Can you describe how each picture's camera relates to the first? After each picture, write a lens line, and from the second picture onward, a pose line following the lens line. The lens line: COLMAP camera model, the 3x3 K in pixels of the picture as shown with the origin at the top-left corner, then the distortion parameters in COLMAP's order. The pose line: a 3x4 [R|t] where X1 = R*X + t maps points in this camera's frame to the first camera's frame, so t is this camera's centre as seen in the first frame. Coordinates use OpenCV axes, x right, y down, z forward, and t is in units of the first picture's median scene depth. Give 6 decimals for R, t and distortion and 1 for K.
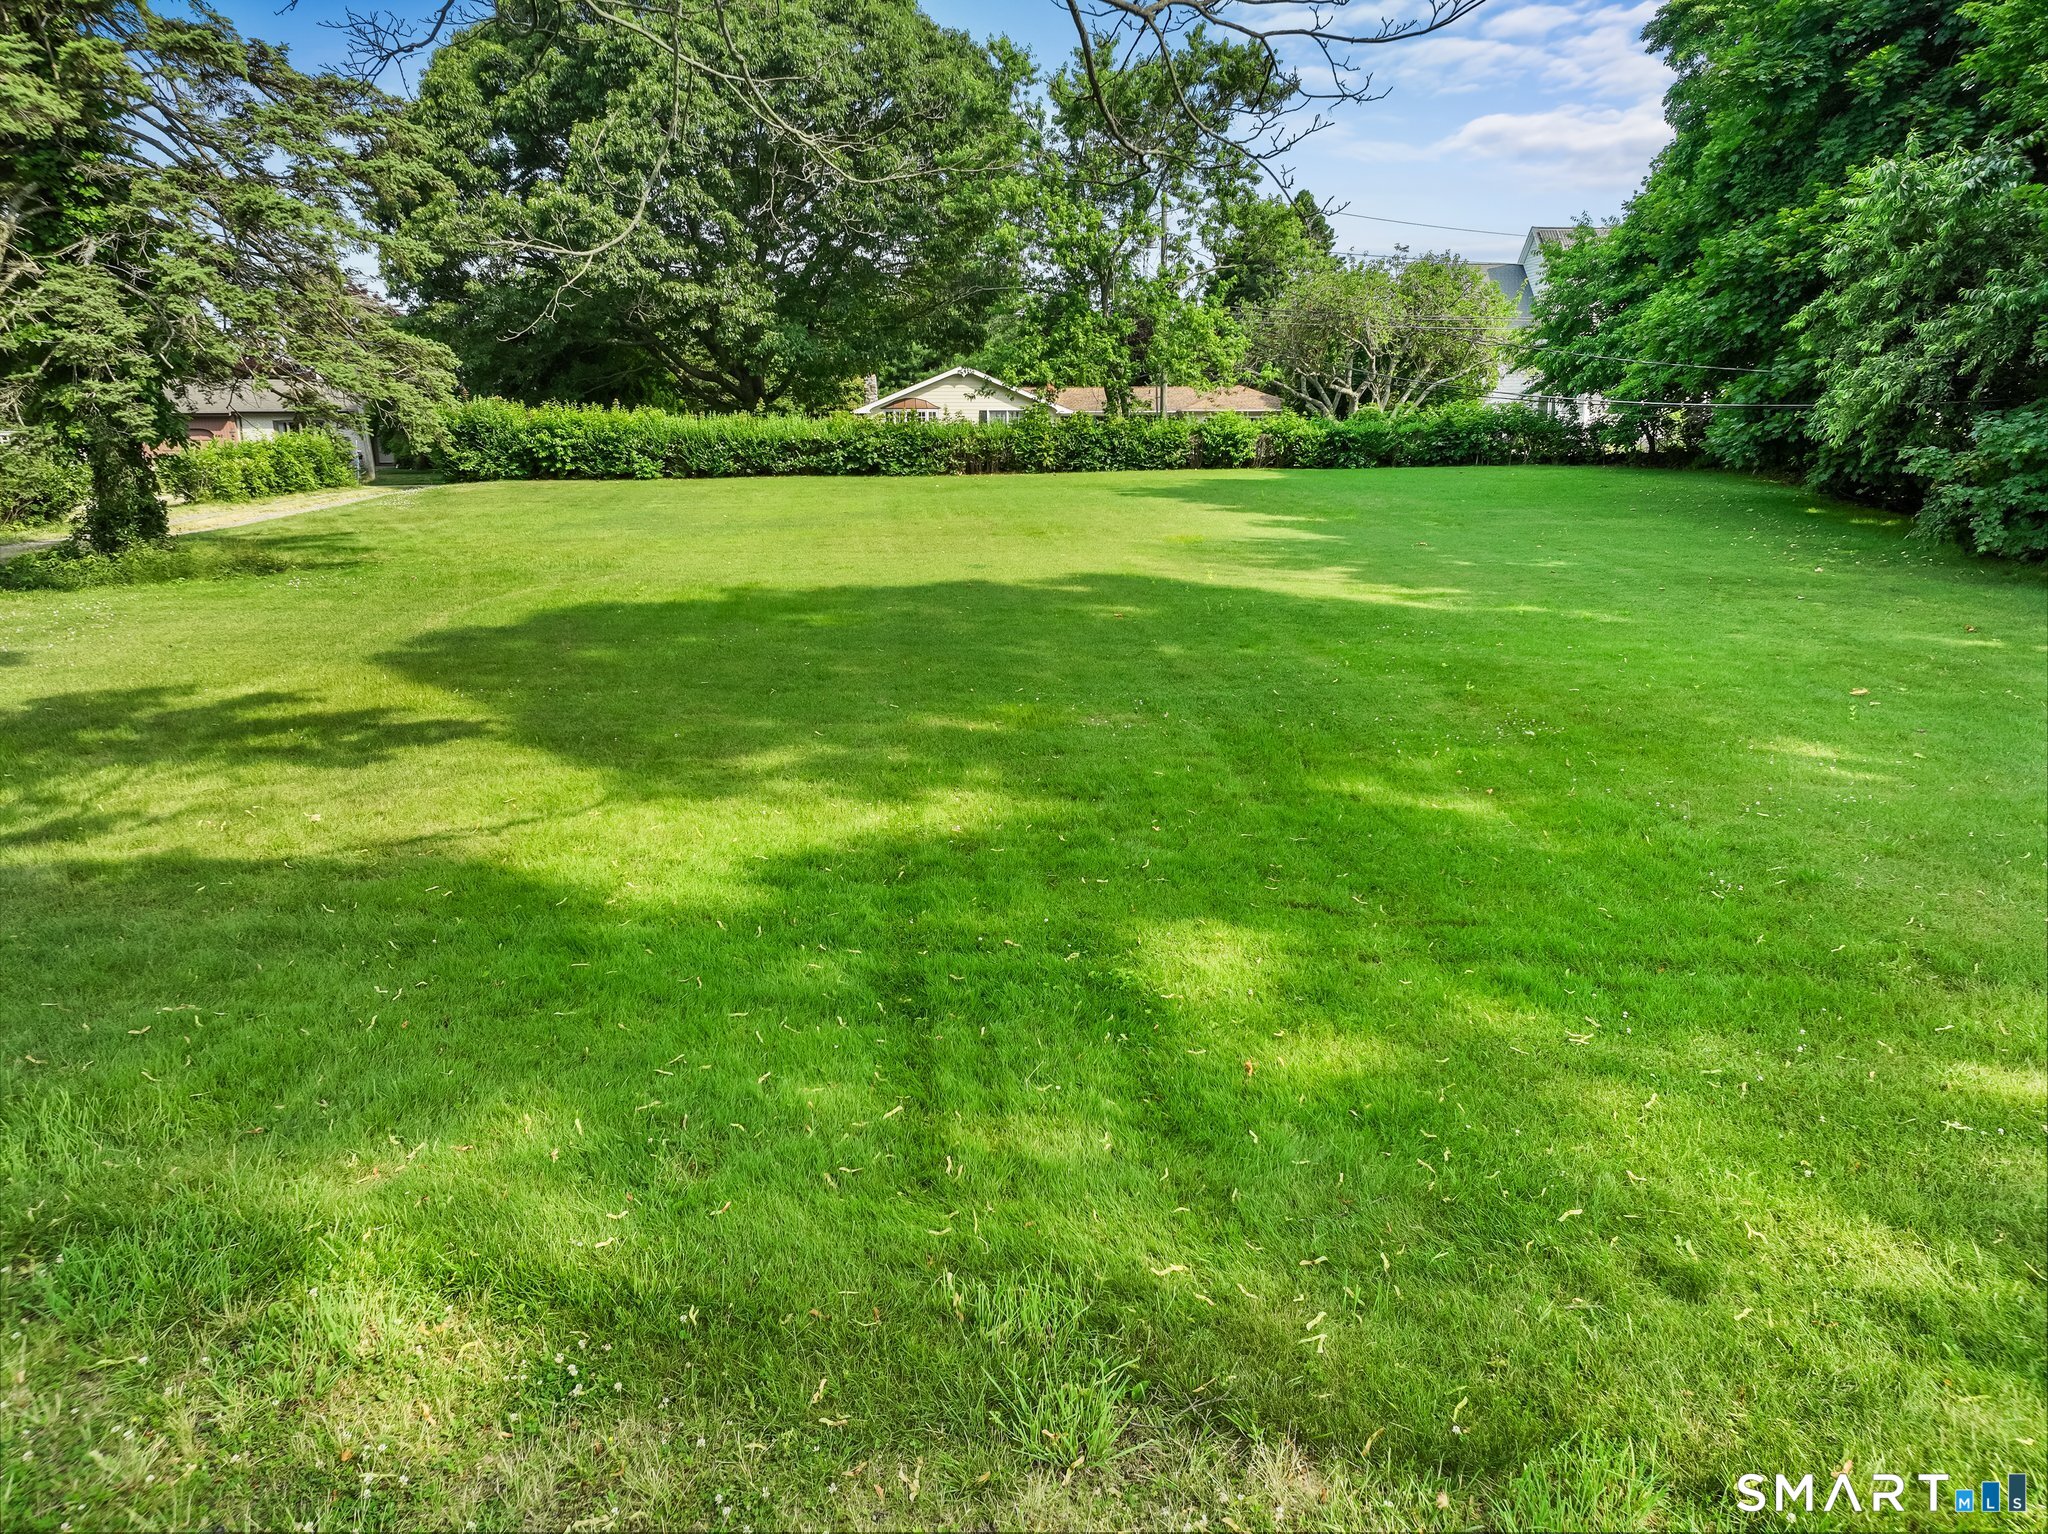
lens RADIAL K [[1382.2, 0, 1021.7], [0, 1382.2, 775.5], [0, 0, 1]] dist [-0.007027, 0.019691]
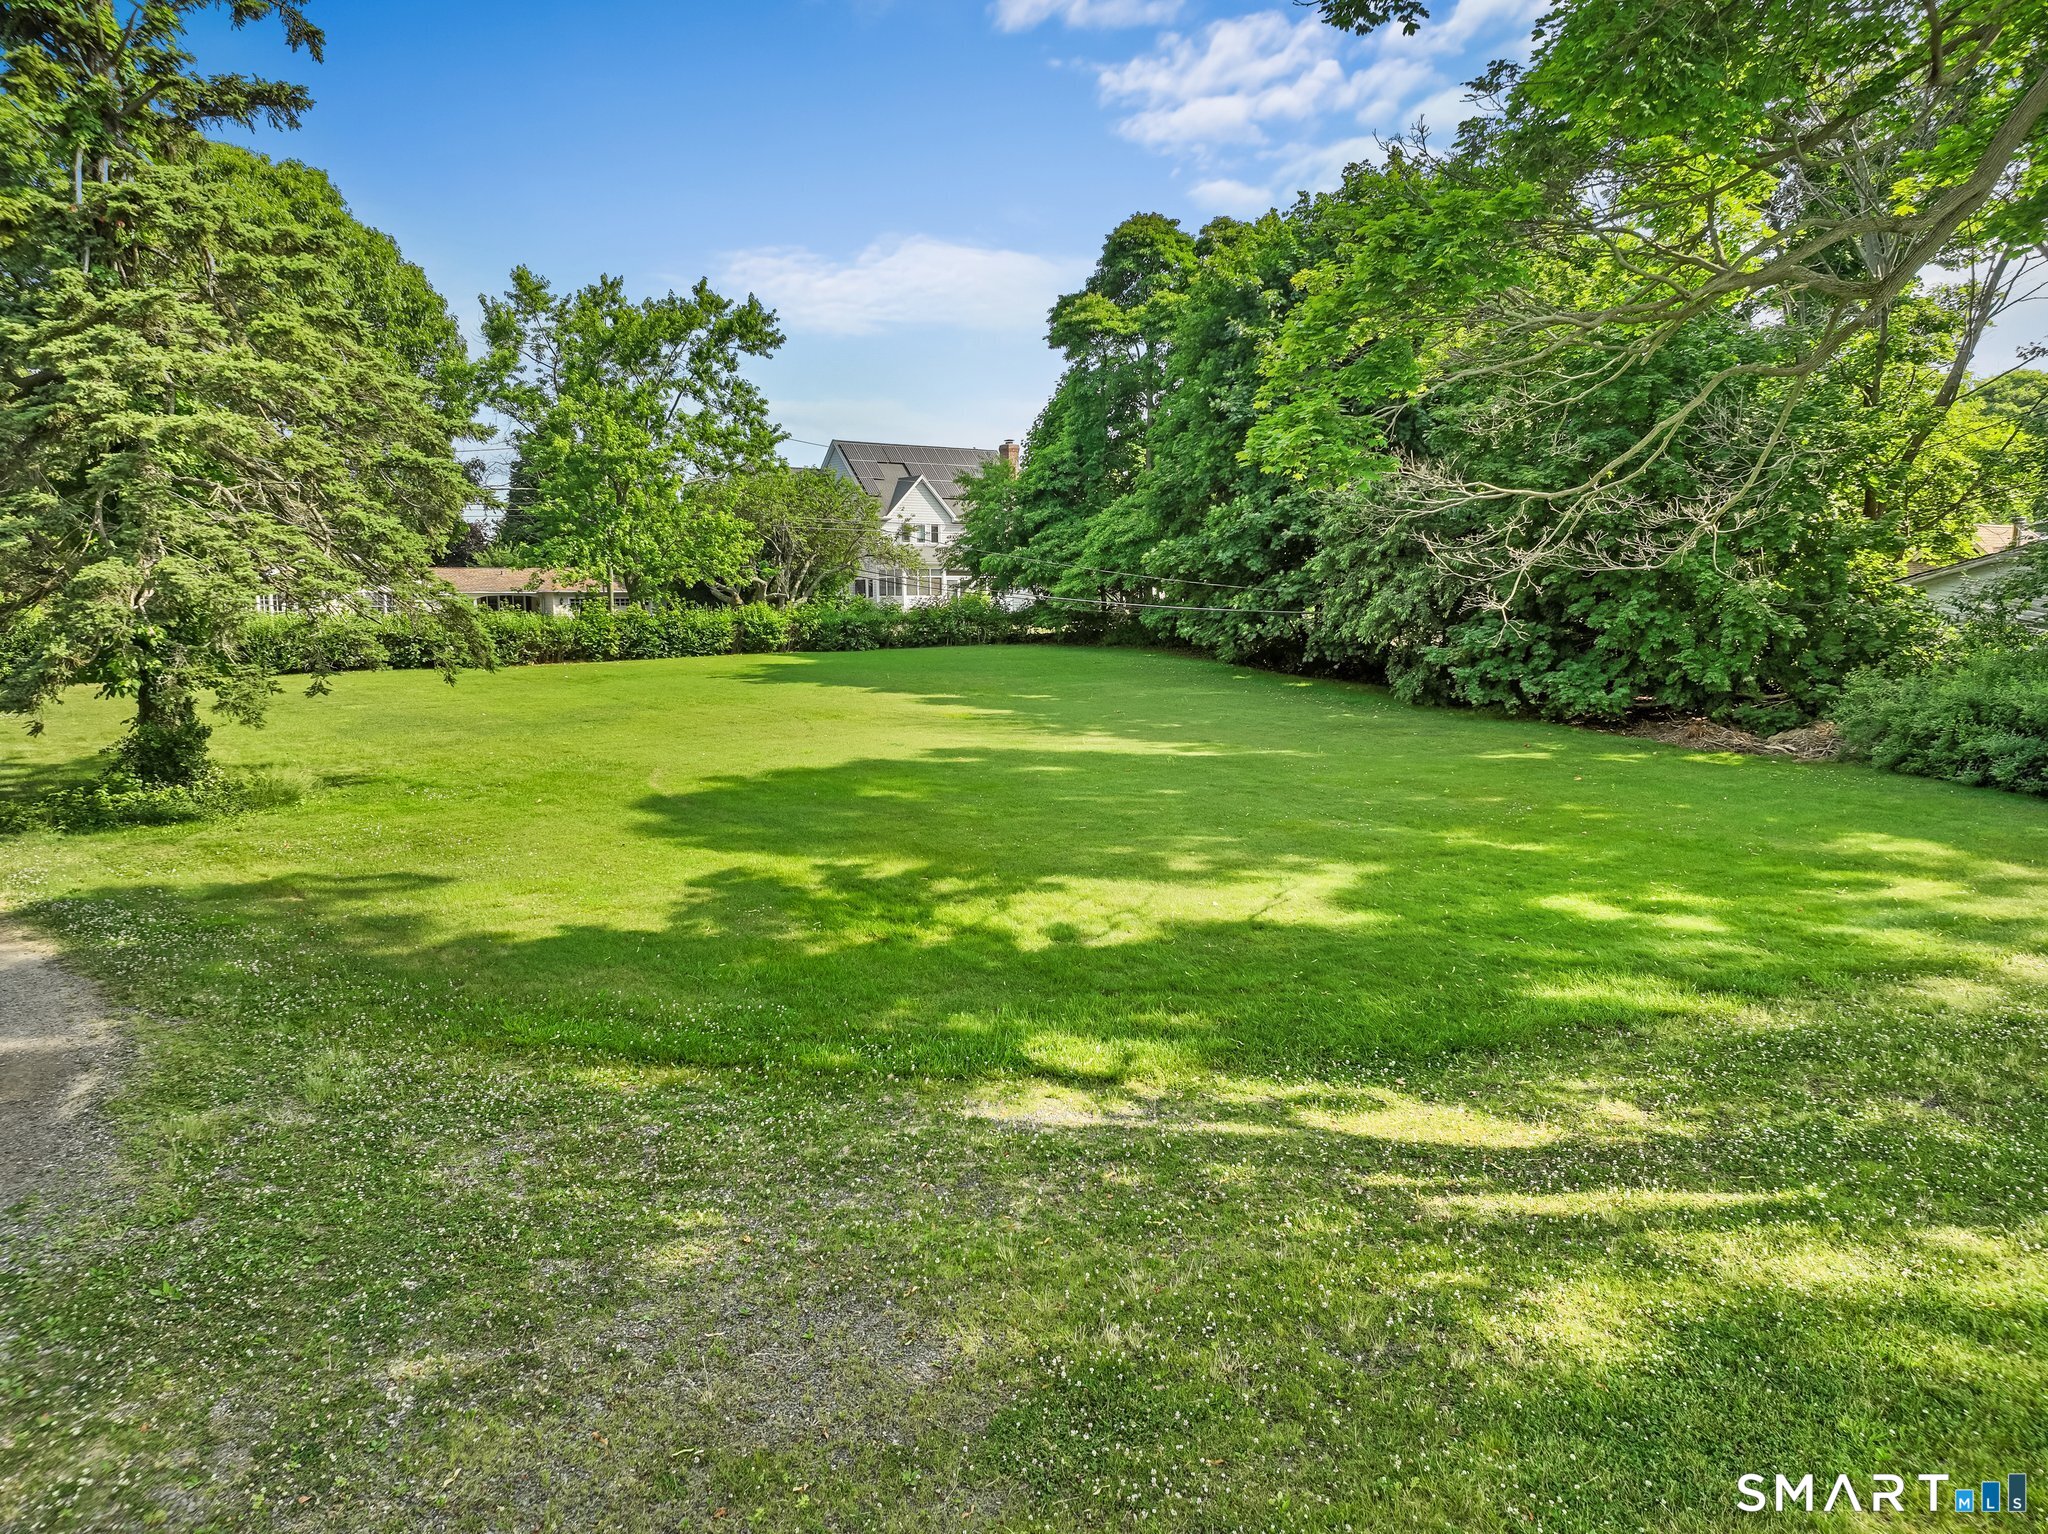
lens RADIAL K [[1382.2, 0, 1021.7], [0, 1382.2, 775.5], [0, 0, 1]] dist [-0.007027, 0.019691]
pose [[0.844061, -0.068701, 0.531828, -0.294050], [0.130378, 0.988292, -0.079255, -0.002481], [-0.520156, 0.136234, 0.843136, -0.068114]]
